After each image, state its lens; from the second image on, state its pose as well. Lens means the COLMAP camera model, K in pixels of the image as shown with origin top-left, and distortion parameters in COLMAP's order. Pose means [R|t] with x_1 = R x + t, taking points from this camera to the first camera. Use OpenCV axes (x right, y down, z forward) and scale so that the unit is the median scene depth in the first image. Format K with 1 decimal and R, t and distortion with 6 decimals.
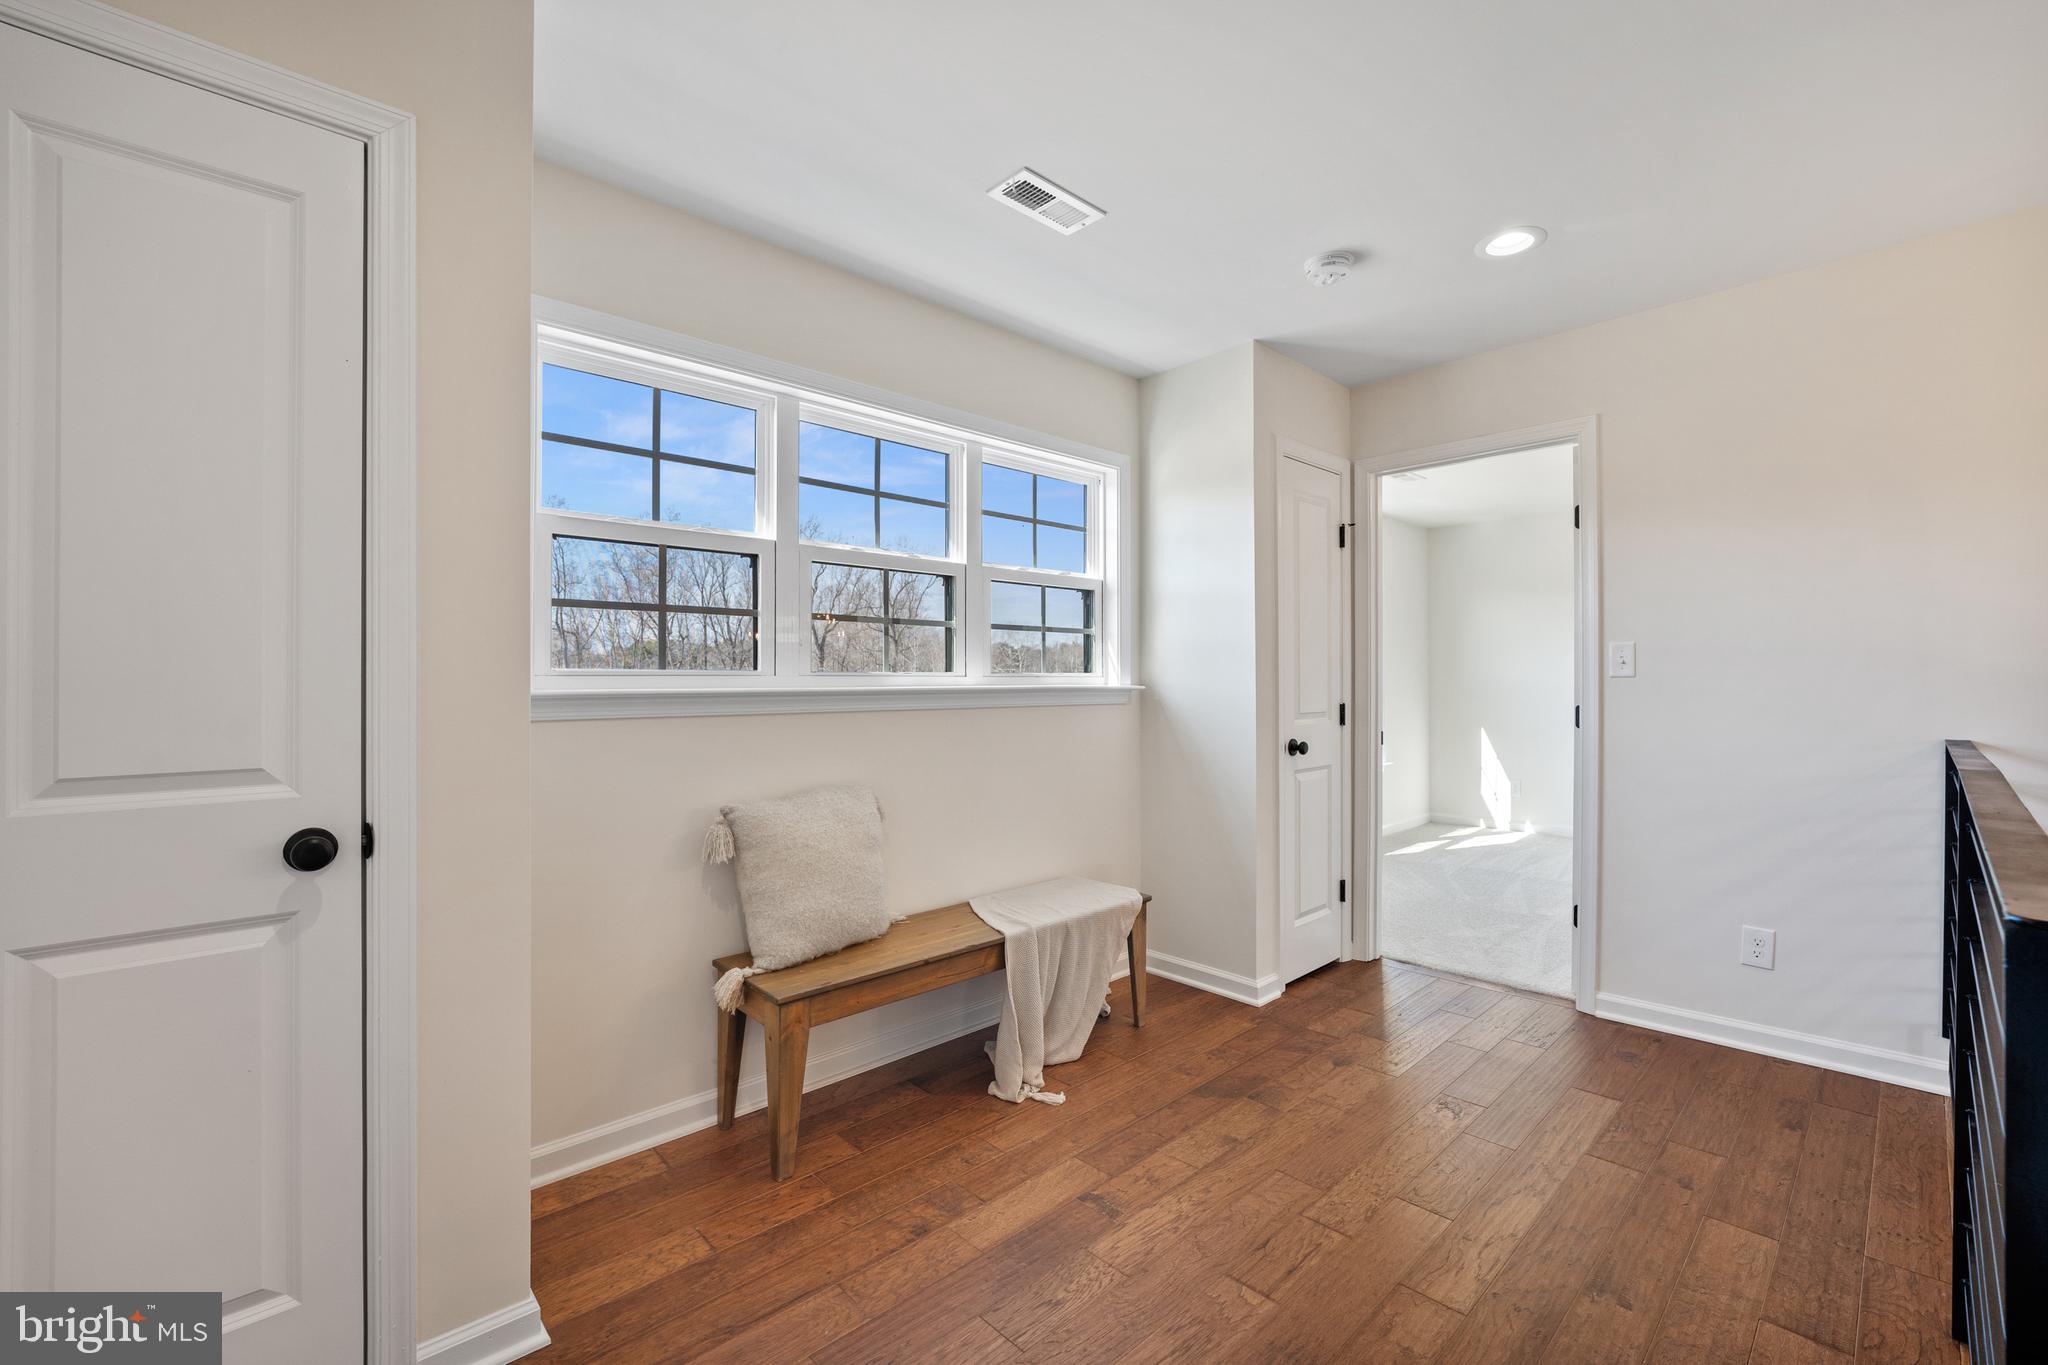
lens RADIAL K [[852.8, 0, 1022.0], [0, 852.8, 678.0], [0, 0, 1]] dist [-0.023153, 0.000284]
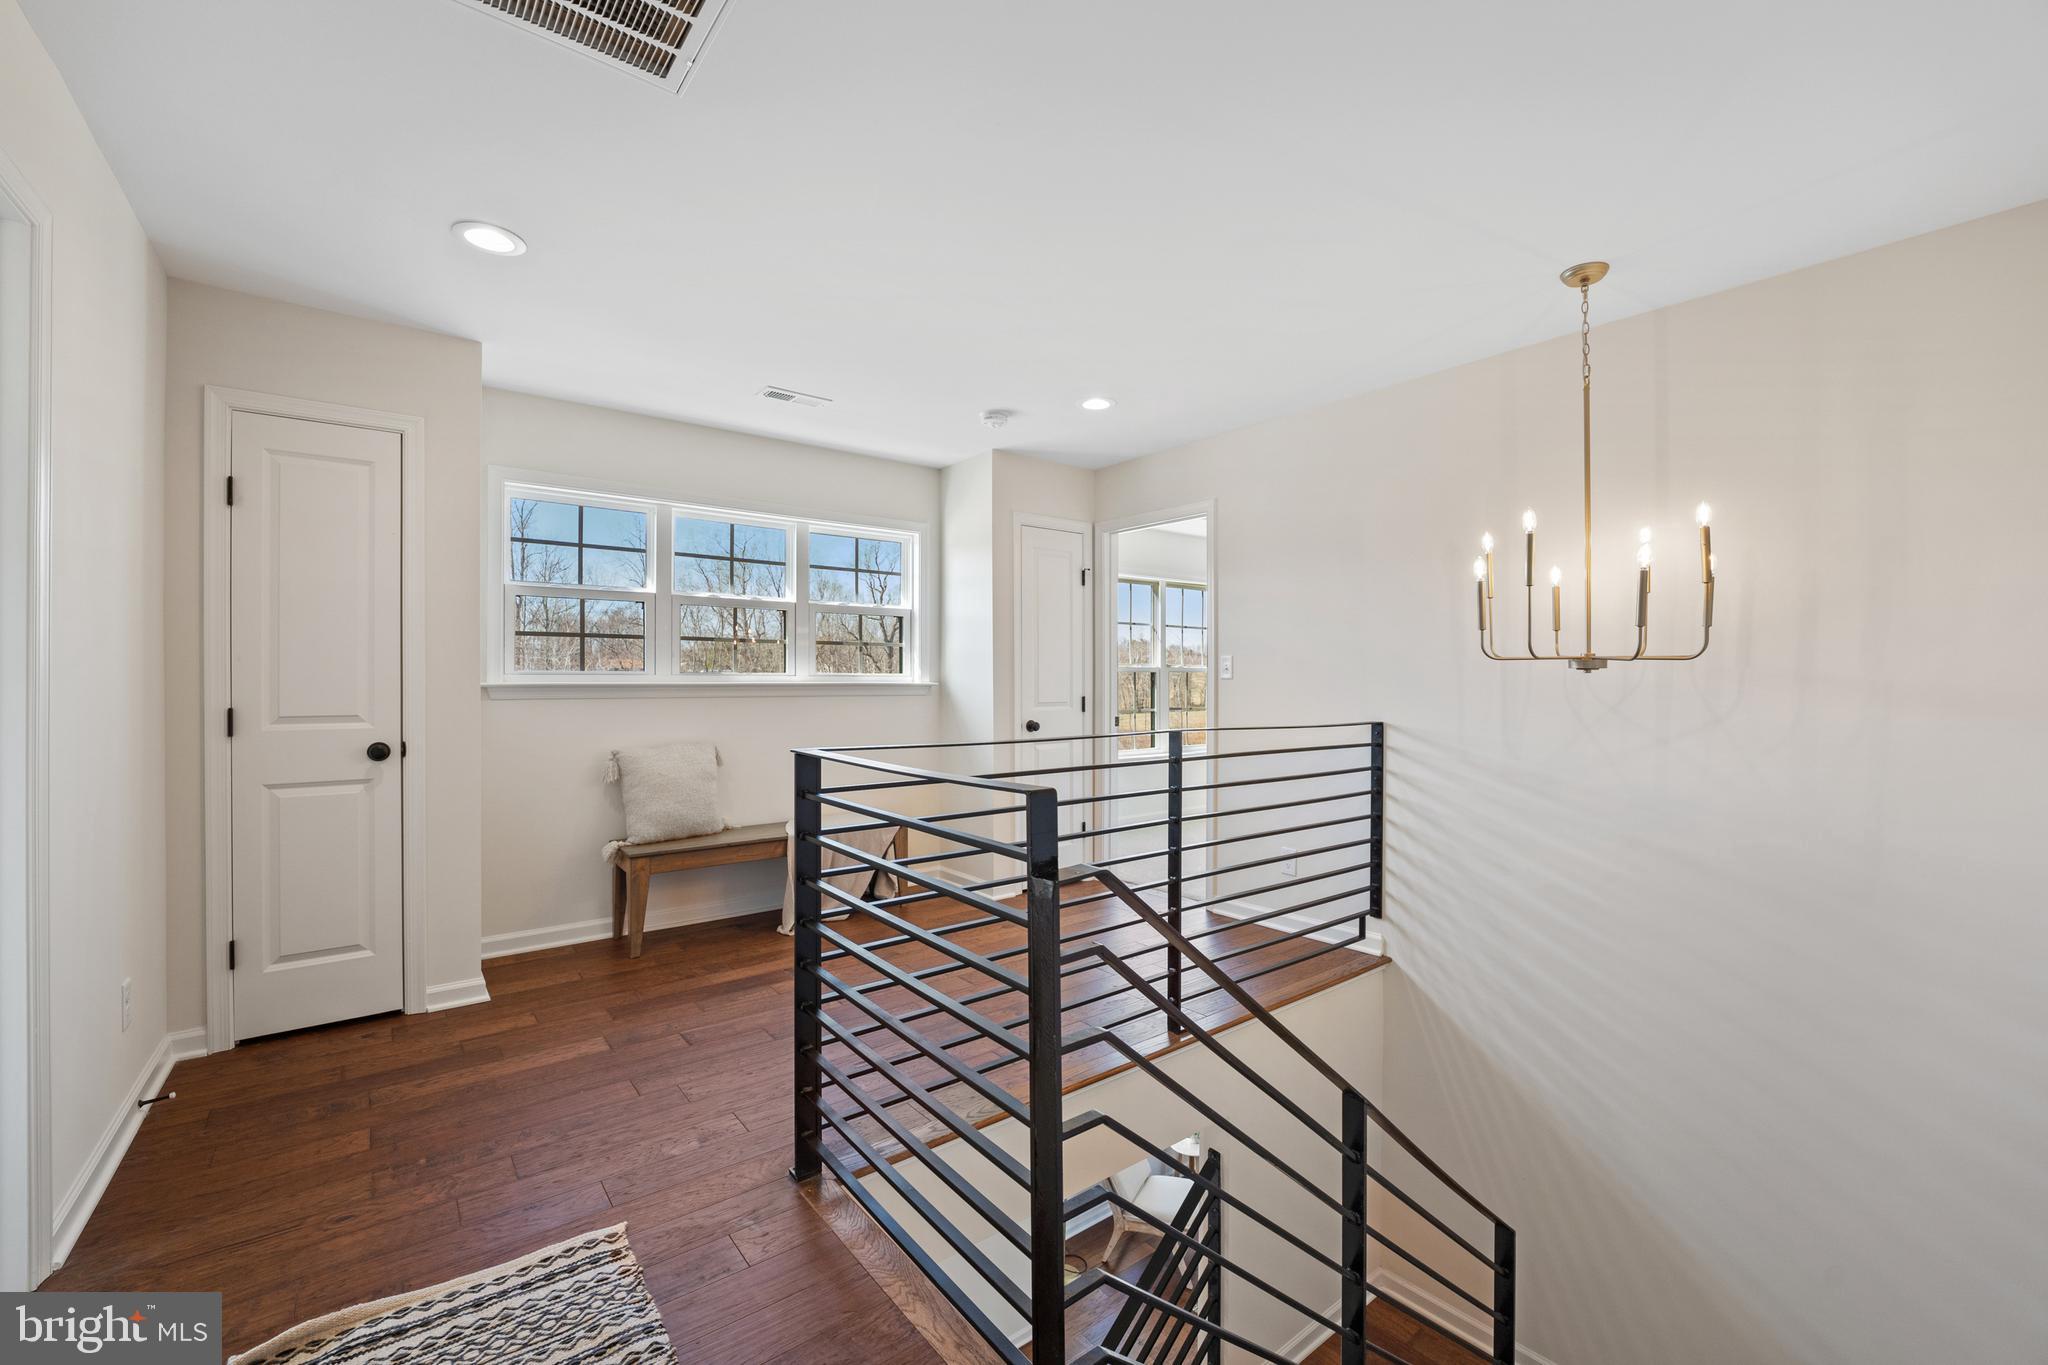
lens RADIAL K [[852.8, 0, 1025.3], [0, 852.8, 680.8], [0, 0, 1]] dist [-0.023153, 0.000284]
pose [[0.996166, 0.008023, -0.087119, 0.568278], [-0.007311, 0.999937, 0.008488, -0.010103], [0.087182, -0.007818, 0.996162, -0.579692]]
